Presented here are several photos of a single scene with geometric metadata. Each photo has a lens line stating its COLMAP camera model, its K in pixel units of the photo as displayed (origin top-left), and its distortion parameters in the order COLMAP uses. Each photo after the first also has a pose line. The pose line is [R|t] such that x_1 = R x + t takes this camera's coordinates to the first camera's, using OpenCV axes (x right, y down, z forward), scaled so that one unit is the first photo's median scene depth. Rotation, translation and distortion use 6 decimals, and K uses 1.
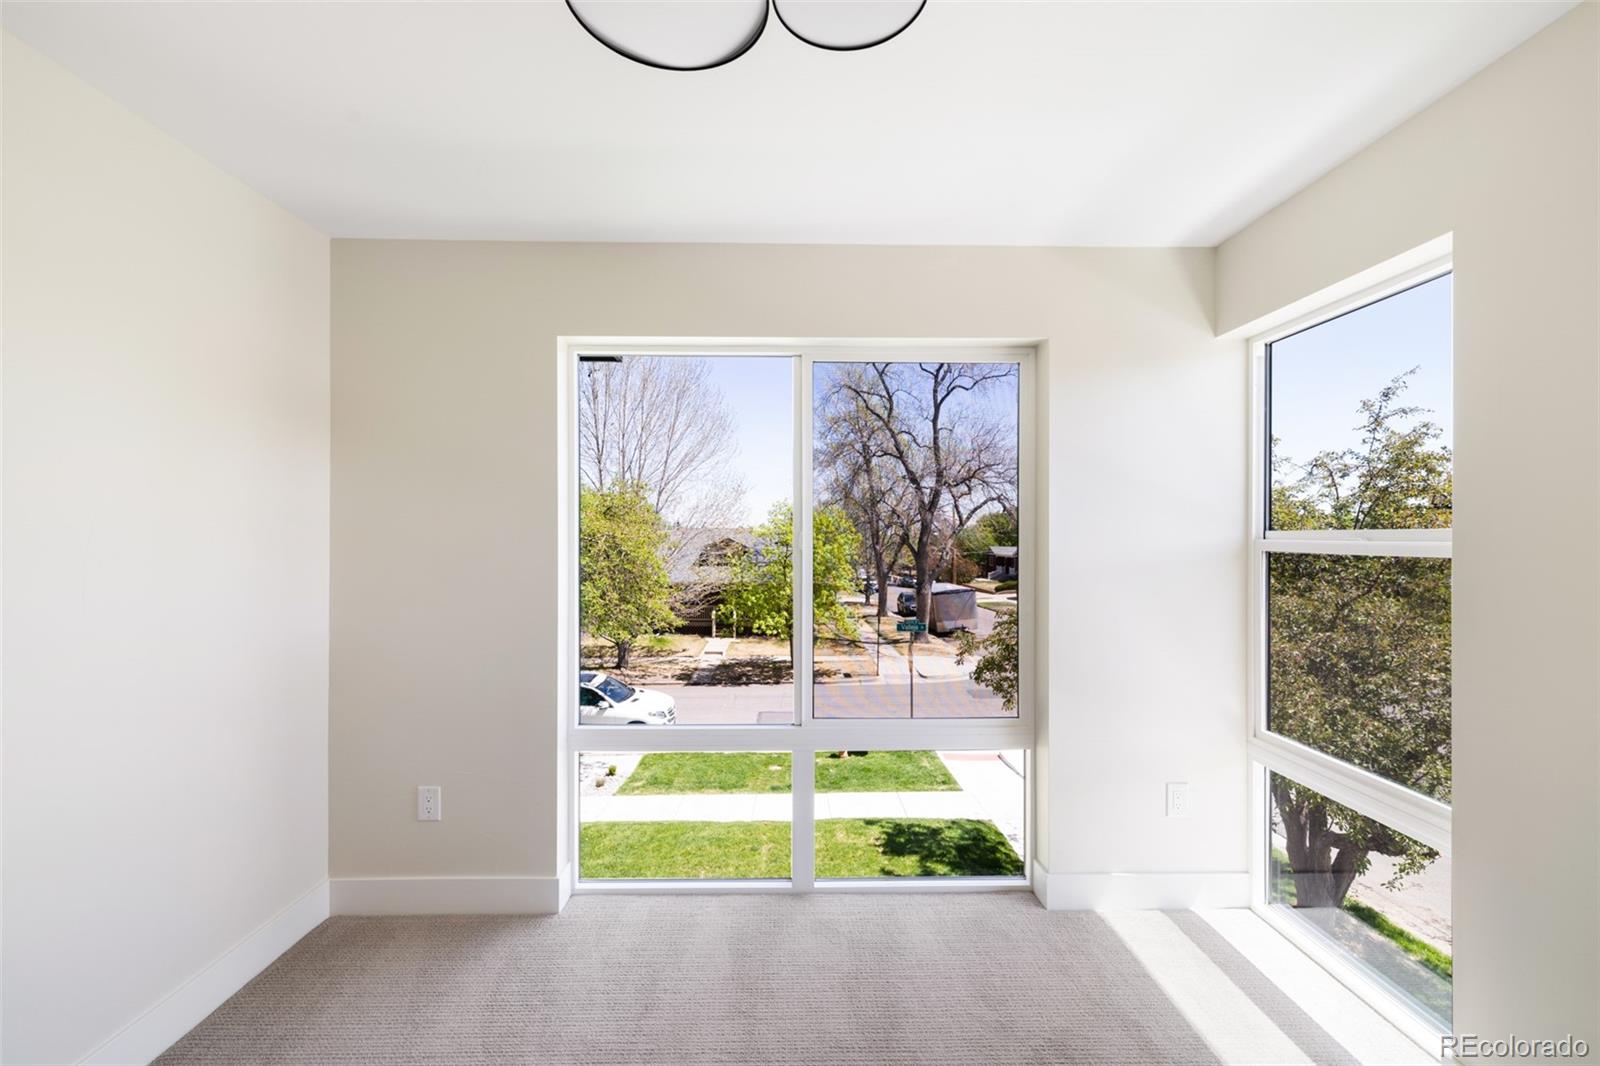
lens RADIAL K [[680.9, 0, 798.5], [0, 680.9, 530.9], [0, 0, 1]] dist [-0.001698, -0.000029]
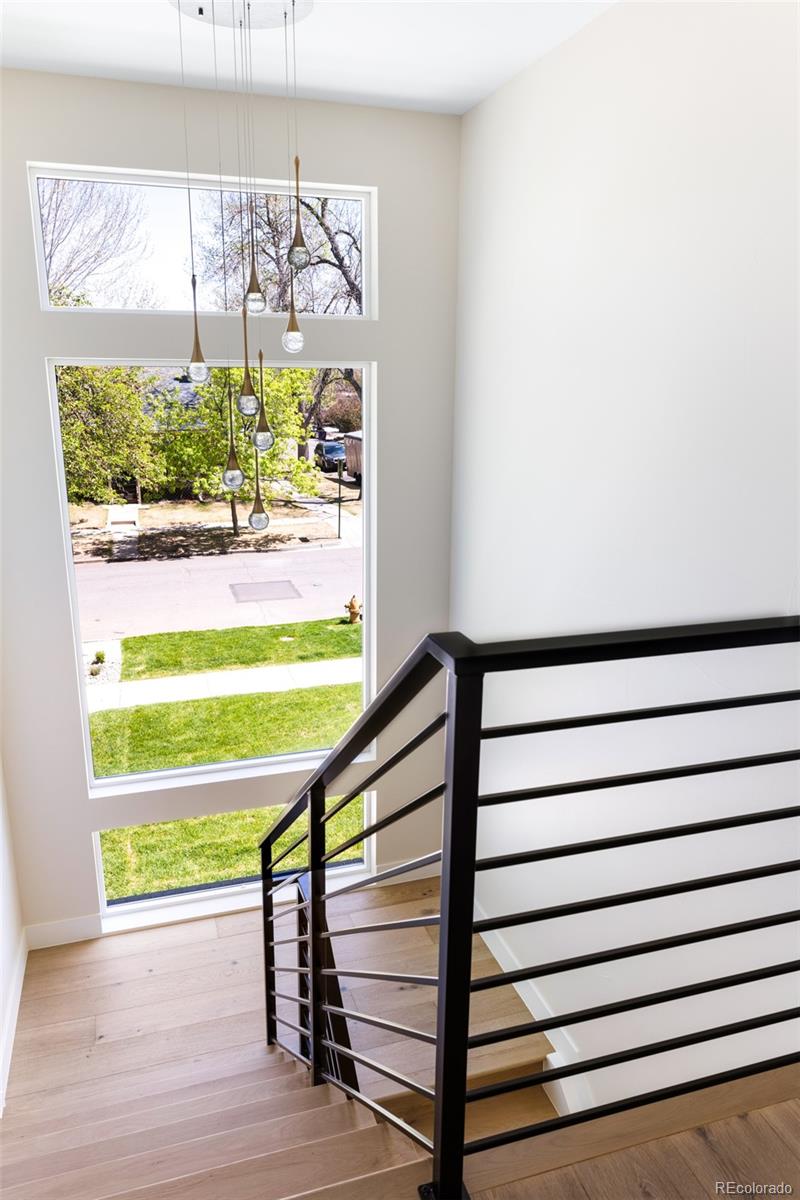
lens RADIAL K [[851.8, 0, 399.3], [0, 851.8, 602.2], [0, 0, 1]] dist [0.008354, 0.000583]
pose [[0.955723, -0.072403, 0.285223, -0.128818], [-0.007176, 0.963236, 0.268562, 0.000327], [-0.294182, -0.258717, 0.920067, -0.036417]]
